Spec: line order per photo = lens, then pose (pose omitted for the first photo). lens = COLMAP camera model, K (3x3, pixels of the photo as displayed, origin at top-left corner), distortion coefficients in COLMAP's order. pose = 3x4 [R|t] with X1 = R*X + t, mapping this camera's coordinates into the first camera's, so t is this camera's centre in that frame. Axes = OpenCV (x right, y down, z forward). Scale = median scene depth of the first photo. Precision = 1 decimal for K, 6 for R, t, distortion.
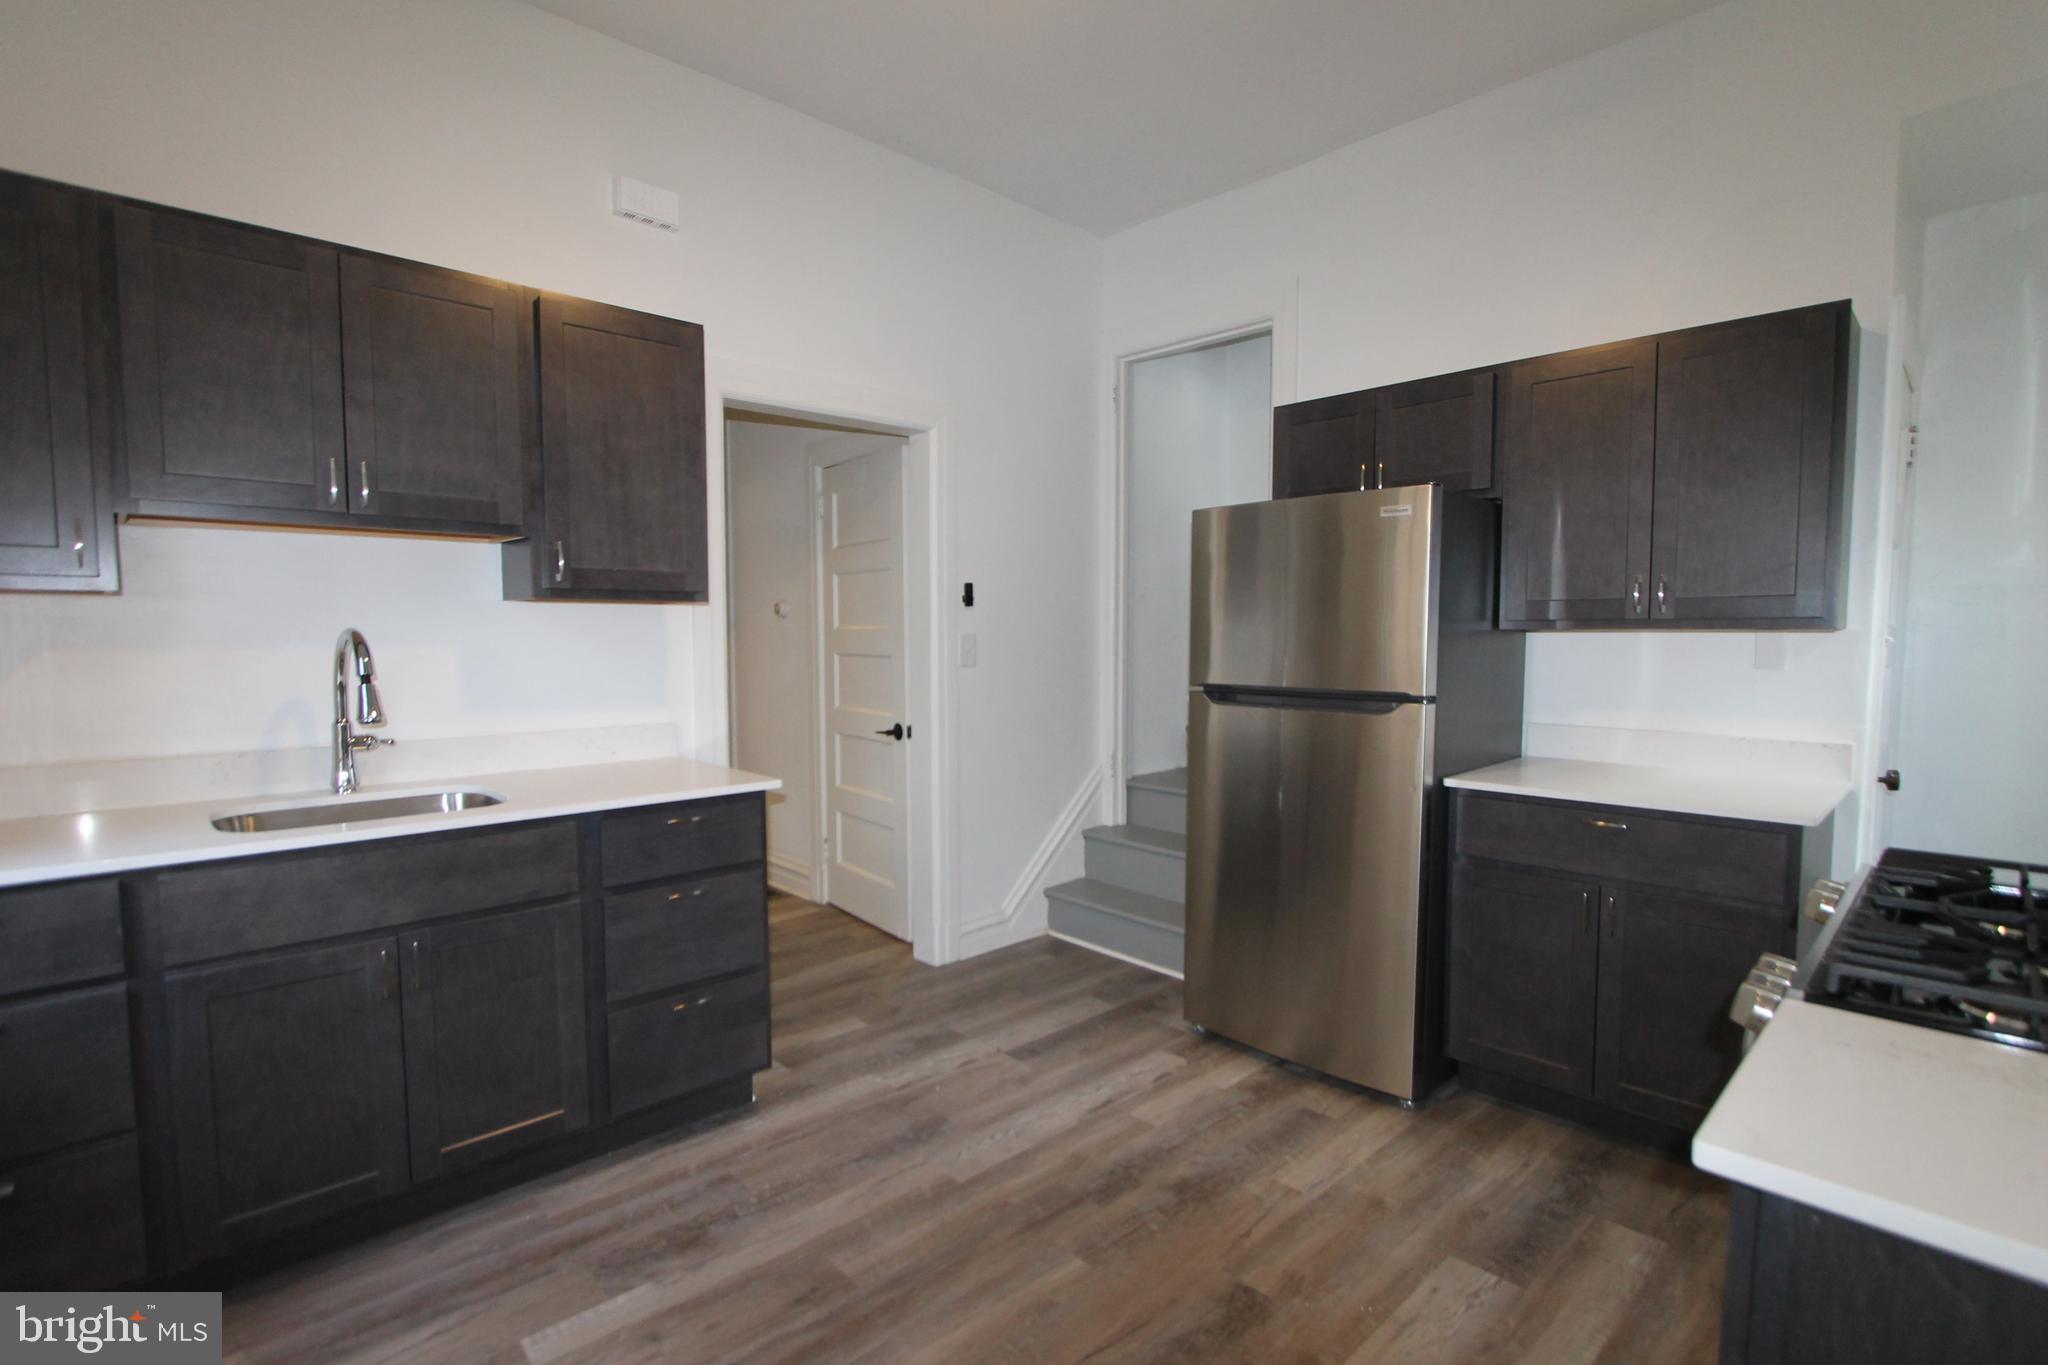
lens RADIAL K [[972.4, 0, 1027.7], [0, 972.4, 695.1], [0, 0, 1]] dist [-0.010591, 0.000234]
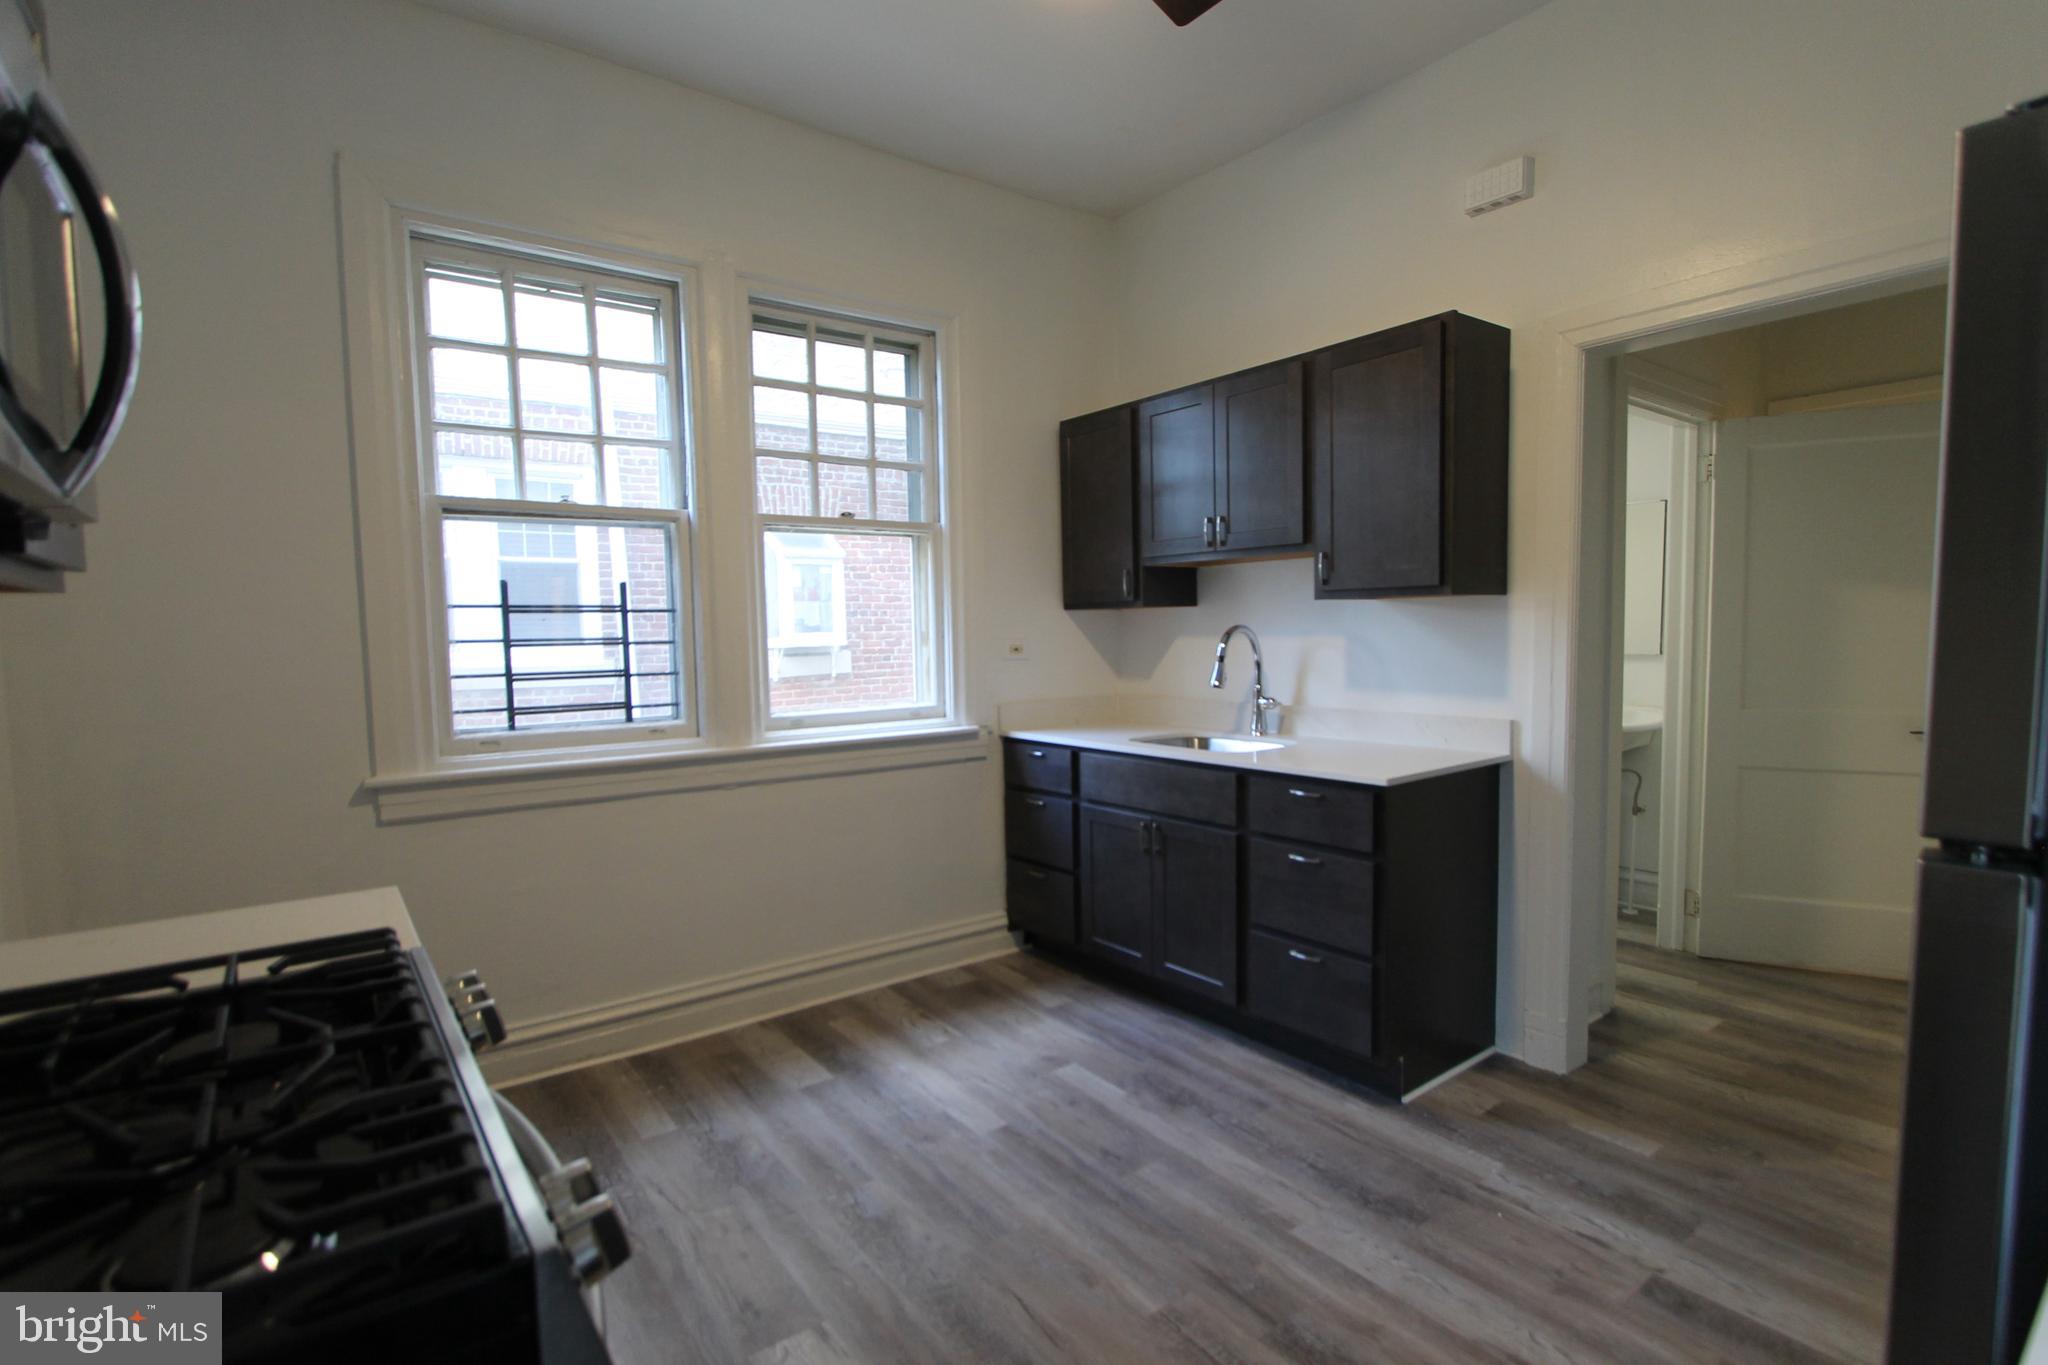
lens RADIAL K [[987.6, 0, 1027.1], [0, 987.6, 692.5], [0, 0, 1]] dist [-0.012357, 0.001019]
pose [[-0.131879, 0.068797, -0.988876, 0.821178], [-0.046215, 0.996077, 0.075461, -0.060944], [0.990188, 0.055652, -0.128183, 0.821848]]
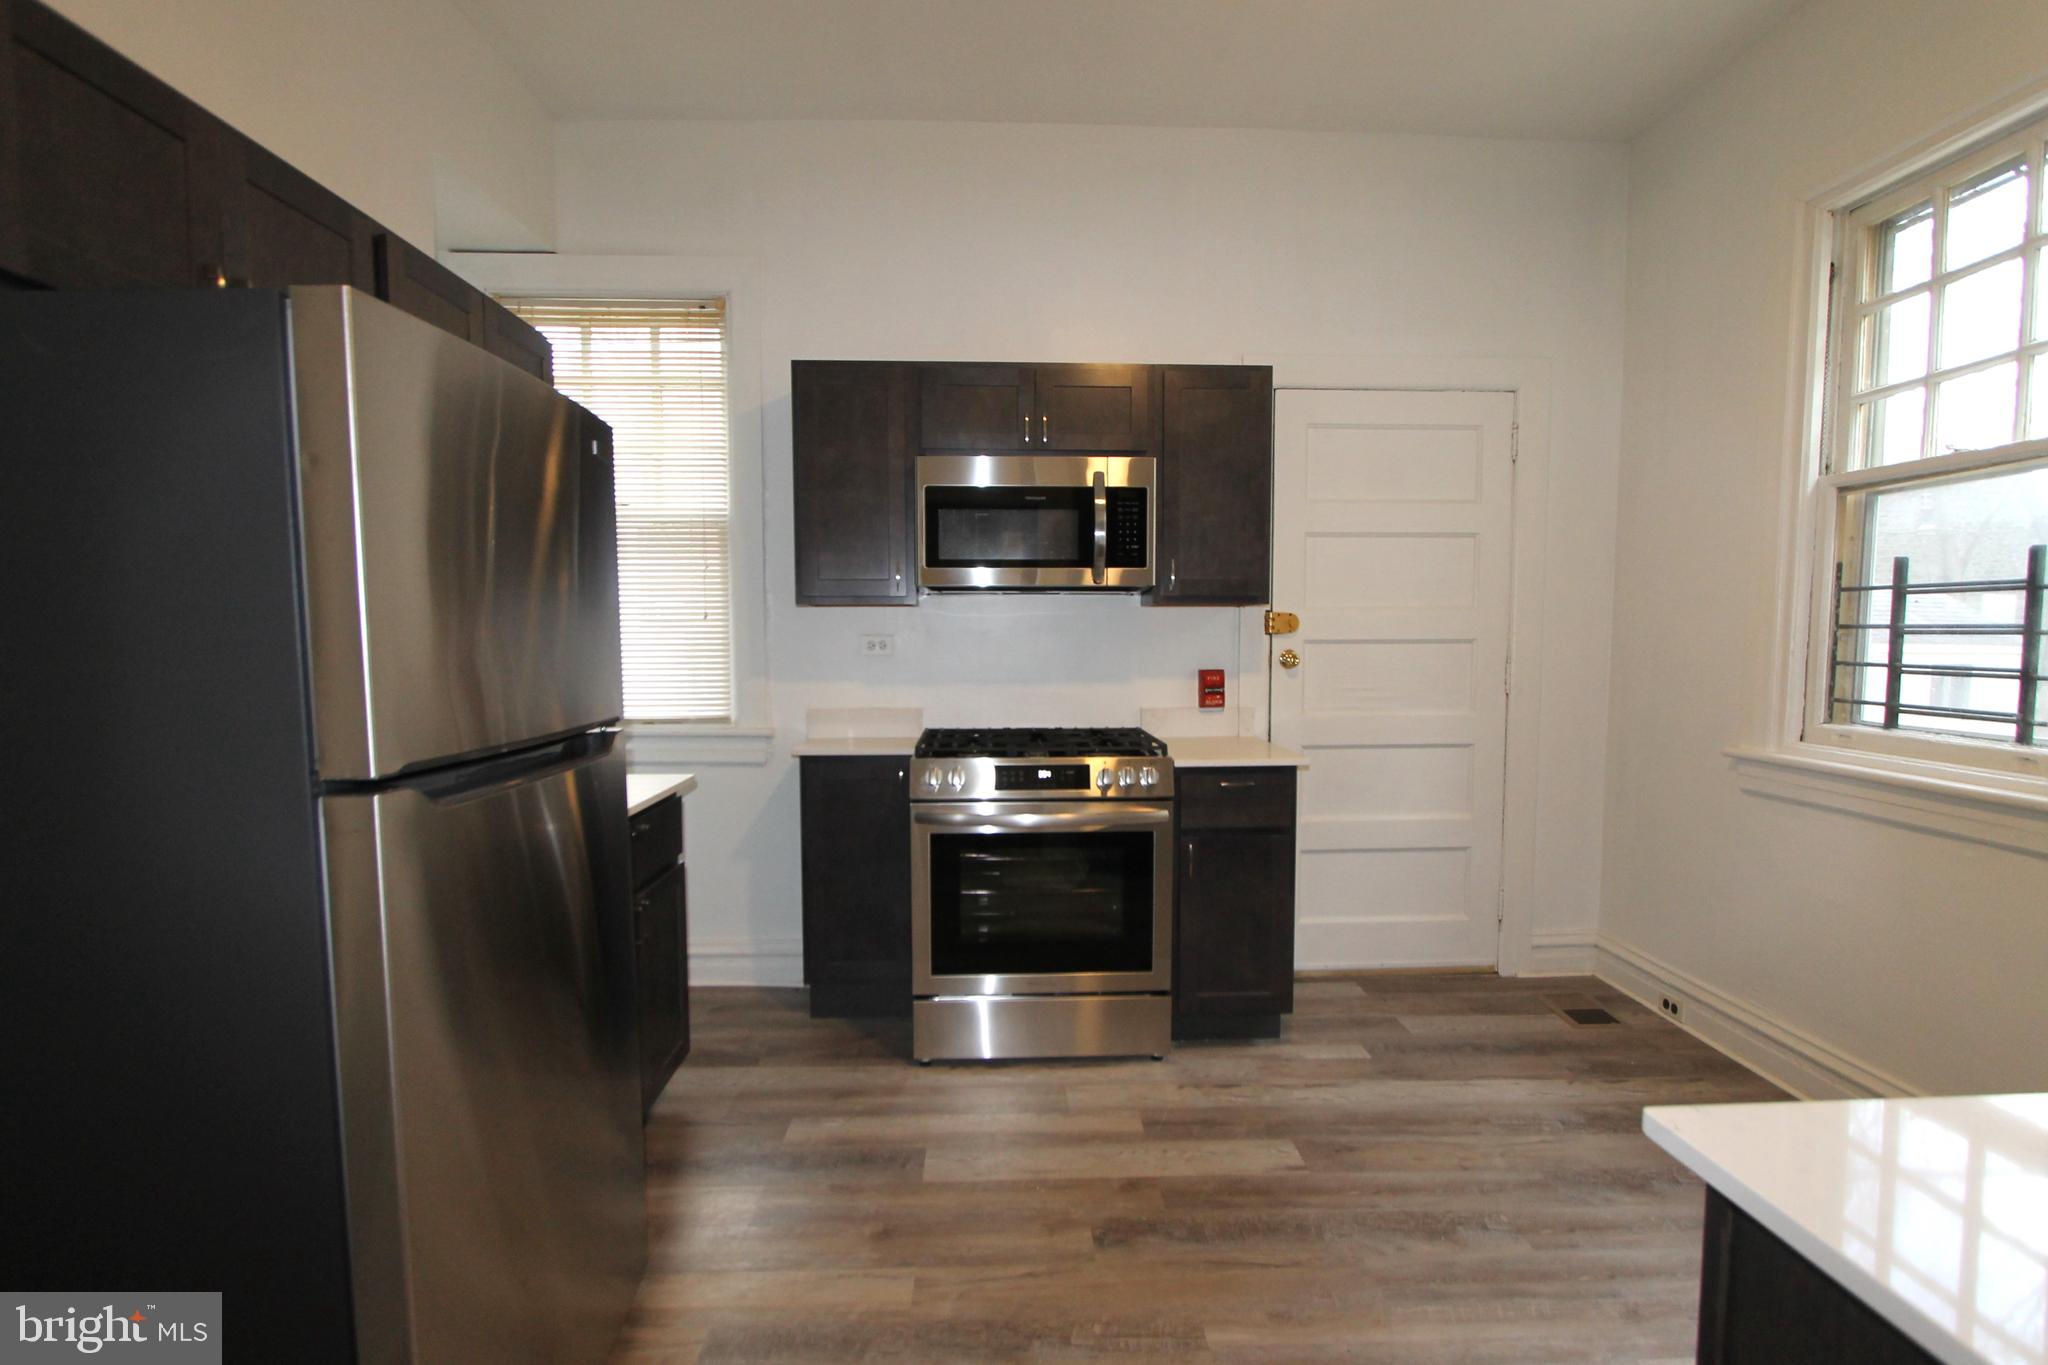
lens RADIAL K [[990.4, 0, 1034.0], [0, 990.4, 693.9], [0, 0, 1]] dist [-0.009187, 0.000664]
pose [[-0.753611, -0.044250, 0.655830, -0.334595], [0.044909, 0.991934, 0.118532, -0.099278], [-0.655785, 0.118779, -0.745545, 1.456277]]
